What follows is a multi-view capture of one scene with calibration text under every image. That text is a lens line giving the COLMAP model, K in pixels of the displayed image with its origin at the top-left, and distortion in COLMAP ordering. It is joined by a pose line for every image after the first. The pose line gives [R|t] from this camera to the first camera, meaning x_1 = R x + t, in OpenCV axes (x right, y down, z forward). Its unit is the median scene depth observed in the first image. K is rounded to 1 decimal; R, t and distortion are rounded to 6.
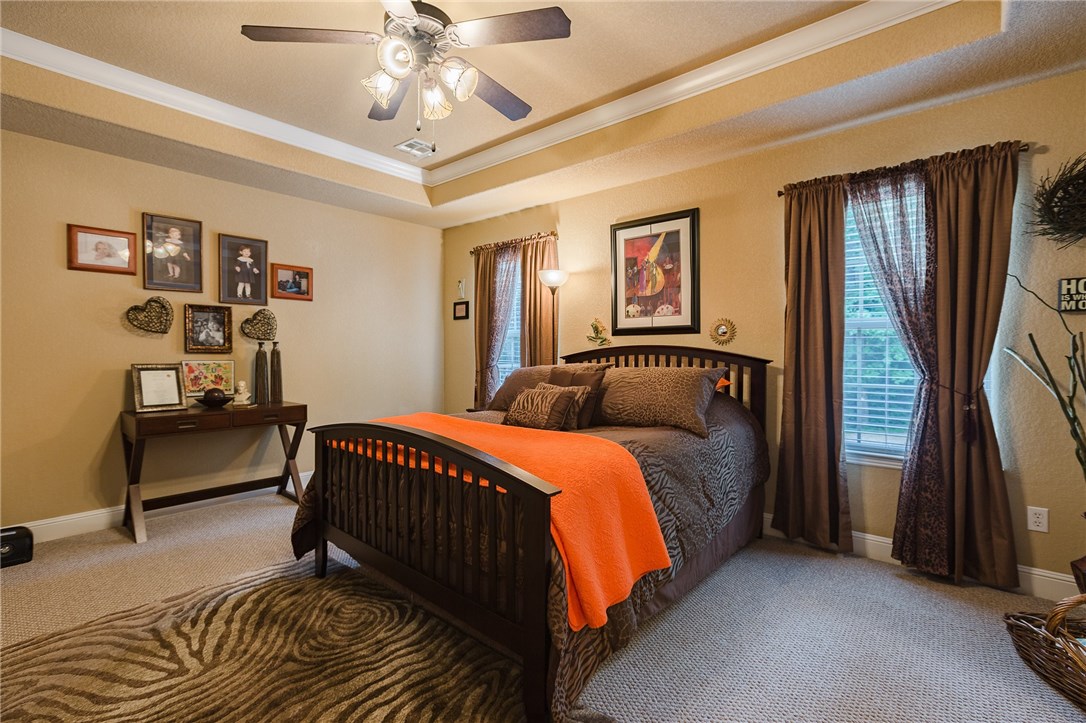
lens RADIAL K [[493.2, 0, 543.9], [0, 493.2, 355.8], [0, 0, 1]] dist [-0.003505, -0.000036]
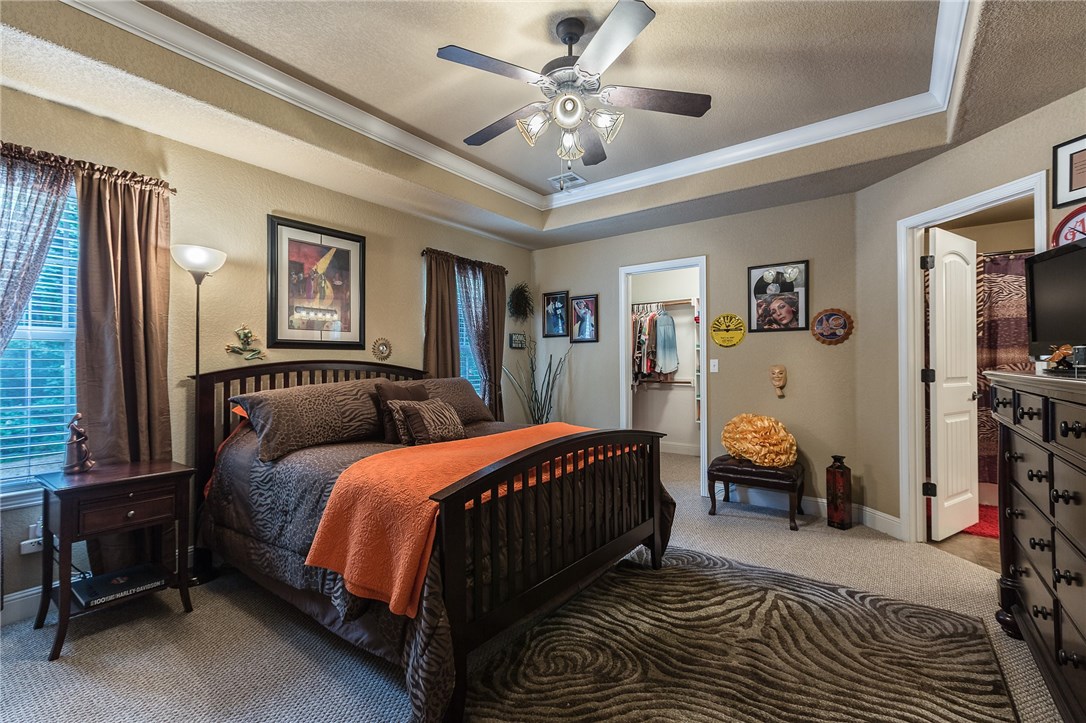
lens RADIAL K [[491.3, 0, 537.1], [0, 491.3, 358.1], [0, 0, 1]] dist [0.012355, 0.000020]
pose [[-0.079733, 0.012121, 0.996743, -0.918647], [0.016046, 0.999812, -0.010874, -0.009902], [-0.996687, 0.015126, -0.079912, 0.788515]]
